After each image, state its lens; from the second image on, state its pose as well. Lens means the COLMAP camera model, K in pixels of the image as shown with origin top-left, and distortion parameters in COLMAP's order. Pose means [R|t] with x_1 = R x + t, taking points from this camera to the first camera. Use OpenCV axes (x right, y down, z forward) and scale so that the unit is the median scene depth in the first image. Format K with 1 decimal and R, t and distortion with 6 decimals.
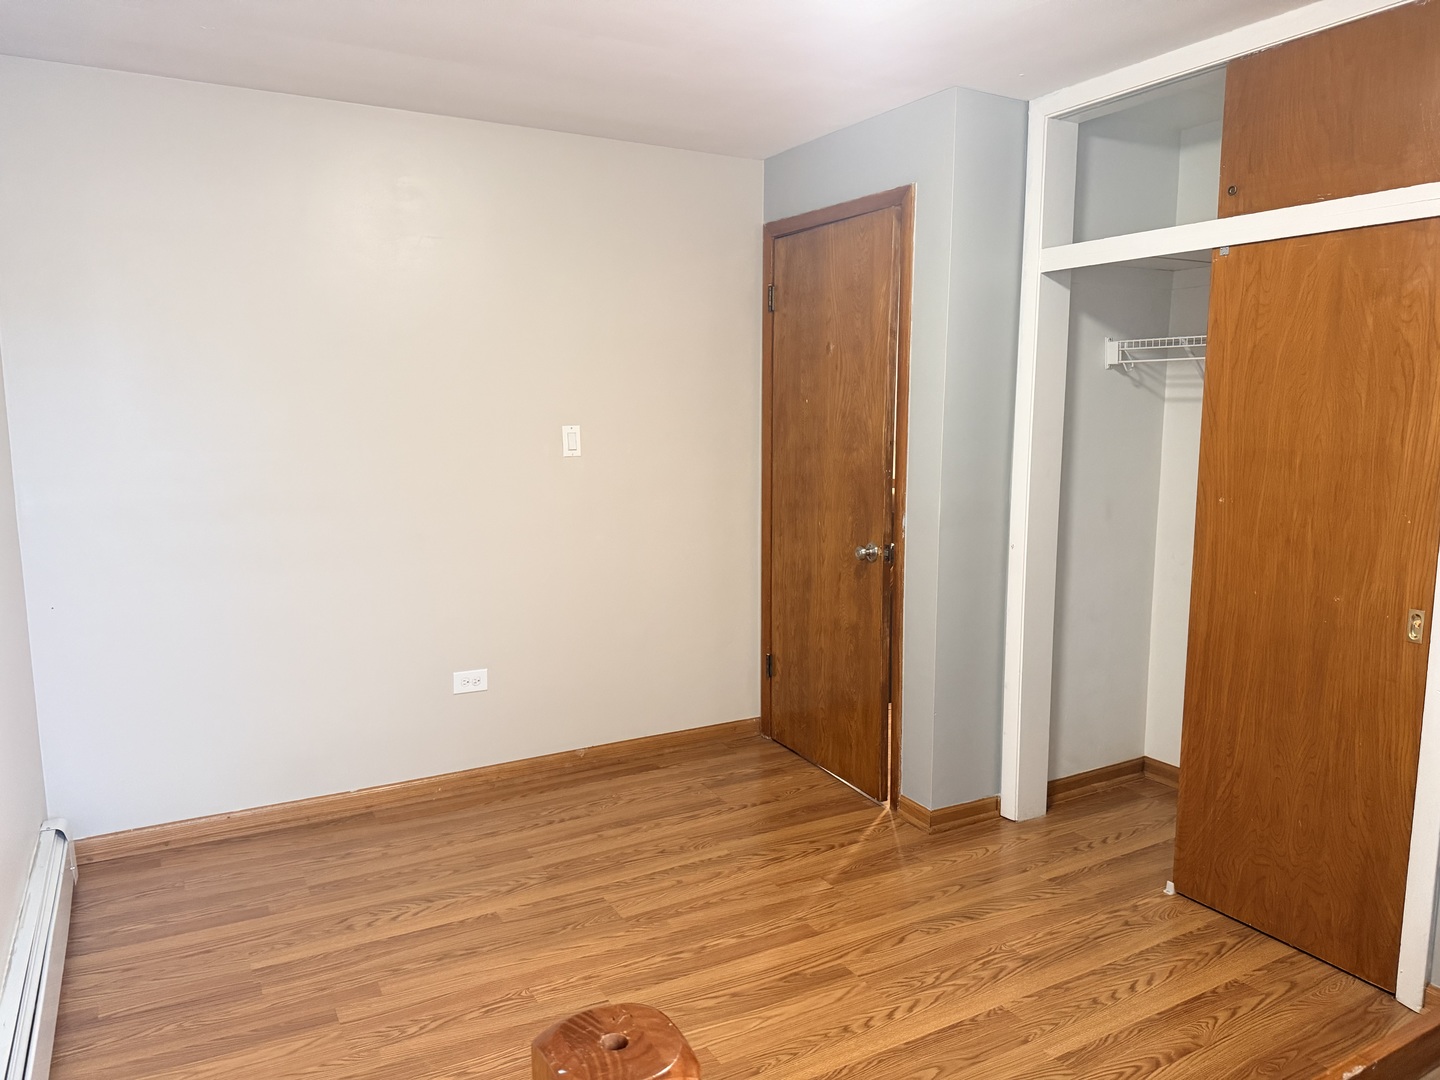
lens RADIAL K [[1024.3, 0, 713.2], [0, 1024.3, 534.5], [0, 0, 1]] dist [0.051522, -0.058318]
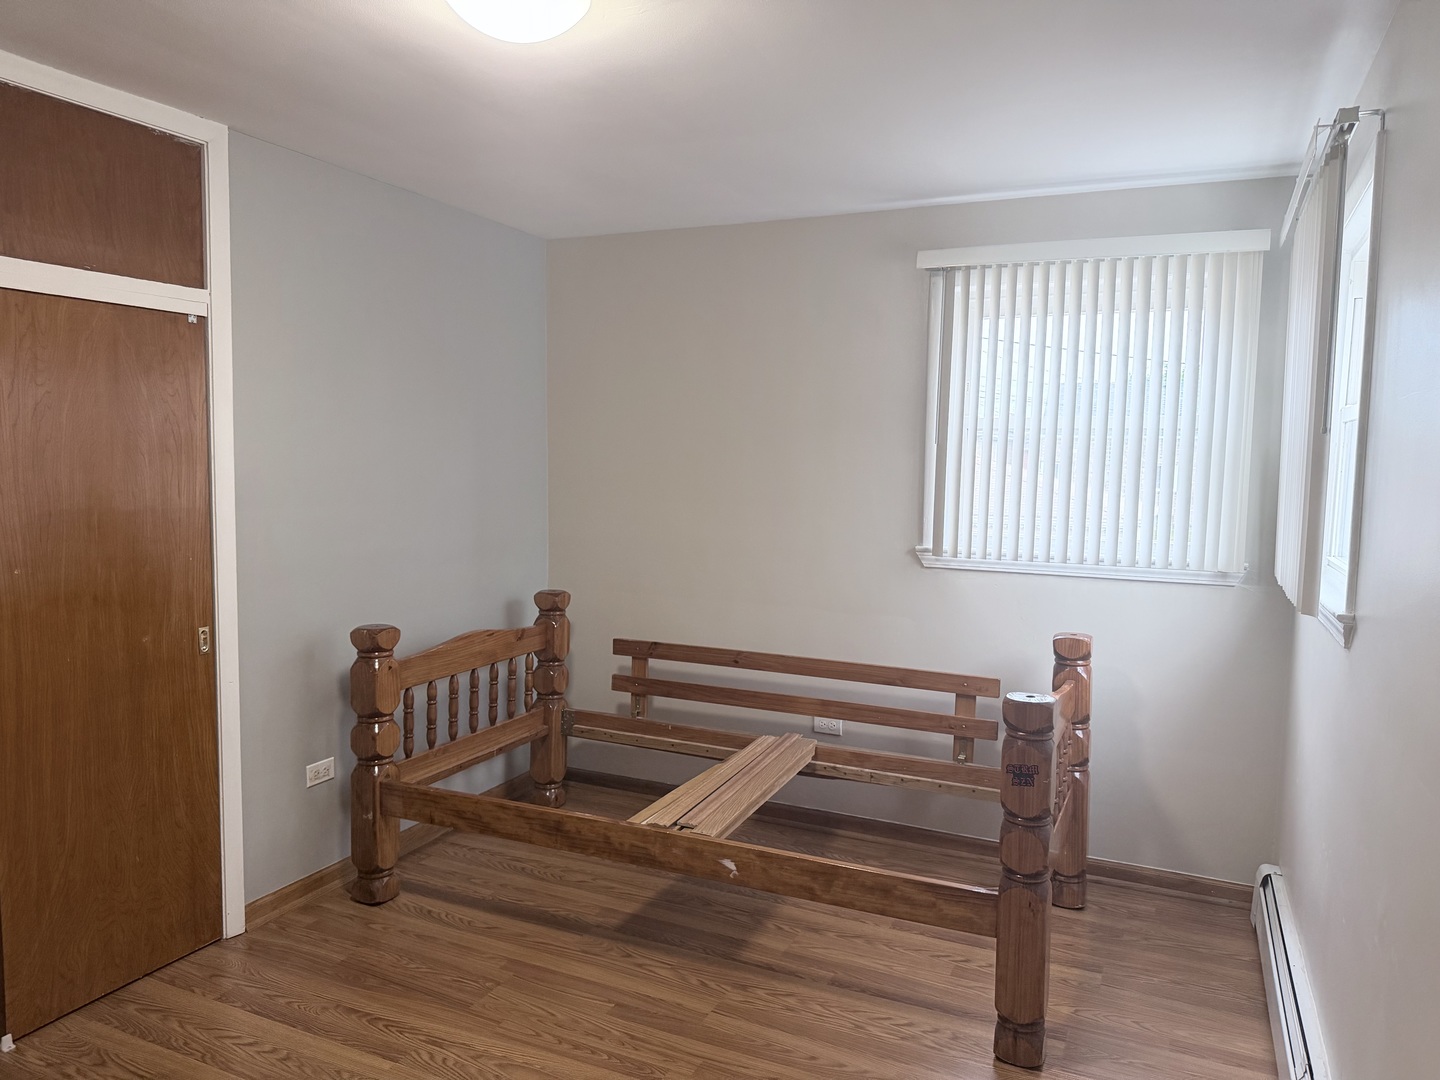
lens RADIAL K [[1024.3, 0, 714.1], [0, 1024.3, 542.9], [0, 0, 1]] dist [0.051522, -0.058318]
pose [[-0.584759, -0.076227, 0.807618, -0.621031], [0.098913, 0.981447, 0.164251, -0.156852], [-0.805154, 0.175931, -0.566370, 1.099952]]
